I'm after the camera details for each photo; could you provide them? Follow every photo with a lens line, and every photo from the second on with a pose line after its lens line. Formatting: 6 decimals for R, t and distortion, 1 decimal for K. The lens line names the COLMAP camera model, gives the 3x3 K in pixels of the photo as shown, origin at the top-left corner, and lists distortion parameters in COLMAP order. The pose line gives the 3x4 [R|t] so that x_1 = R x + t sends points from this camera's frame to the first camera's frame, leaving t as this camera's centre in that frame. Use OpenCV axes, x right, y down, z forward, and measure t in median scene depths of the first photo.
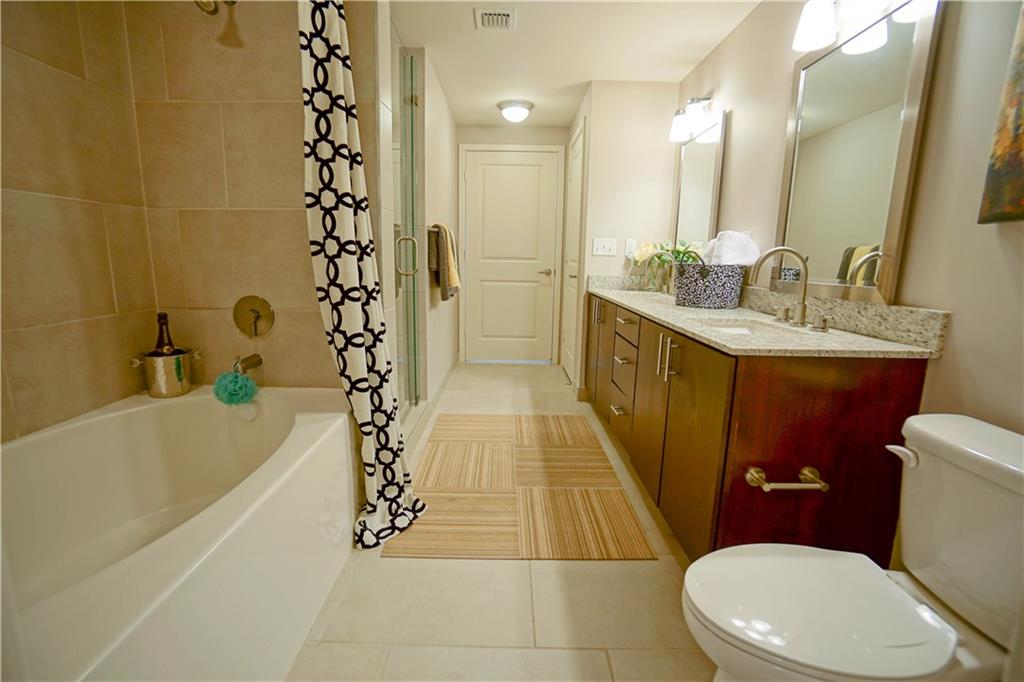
lens RADIAL K [[457.2, 0, 509.1], [0, 457.2, 339.5], [0, 0, 1]] dist [-0.037636, -0.000229]
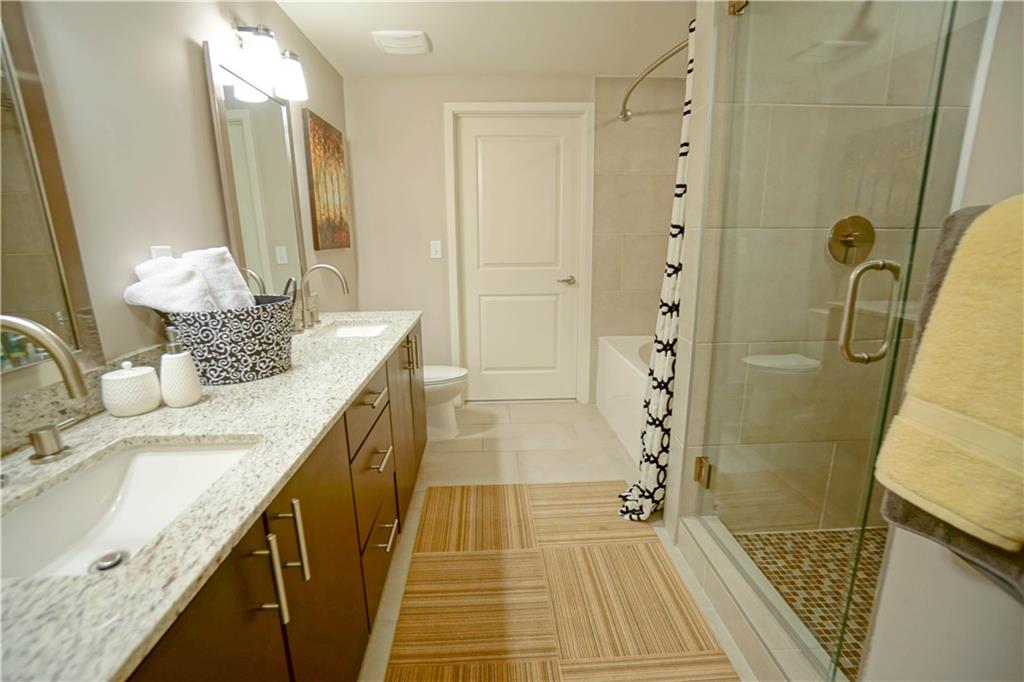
lens RADIAL K [[457.2, 0, 510.1], [0, 457.2, 340.1], [0, 0, 1]] dist [-0.037636, -0.000229]
pose [[-0.999088, 0.010864, -0.041297, 0.094493], [-0.006169, 0.920222, 0.391349, -0.345432], [0.042254, 0.391247, -0.919315, 1.523546]]
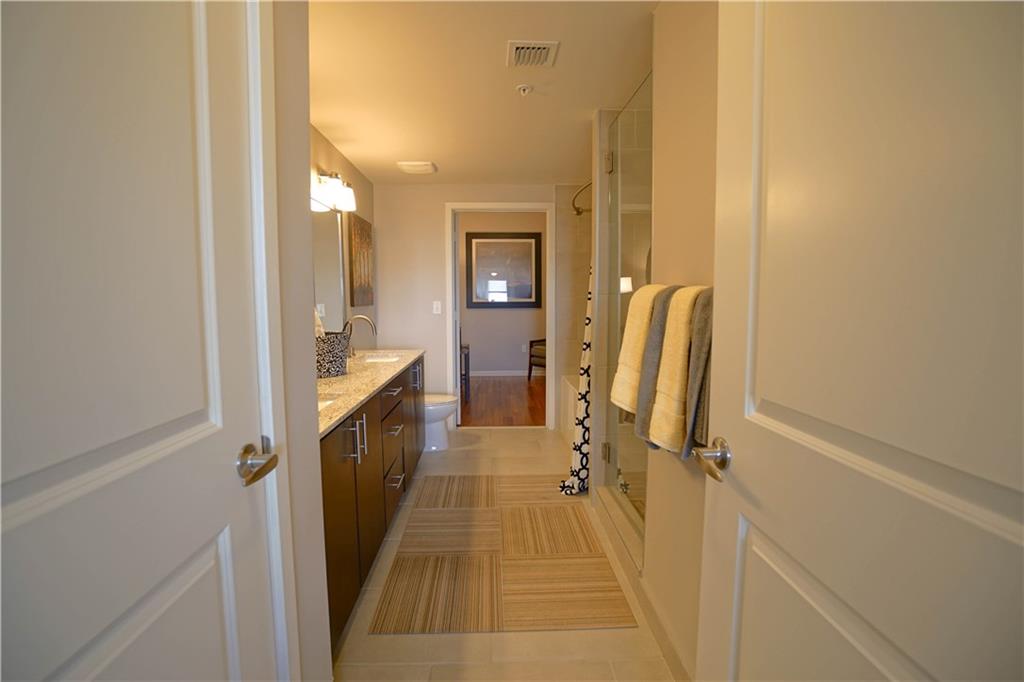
lens RADIAL K [[457.2, 0, 510.0], [0, 457.2, 343.5], [0, 0, 1]] dist [-0.037636, -0.000229]
pose [[-0.999385, -0.004881, -0.034728, 0.028278], [-0.014248, 0.961371, 0.274888, -0.426142], [0.032045, 0.275214, -0.960849, 1.949277]]
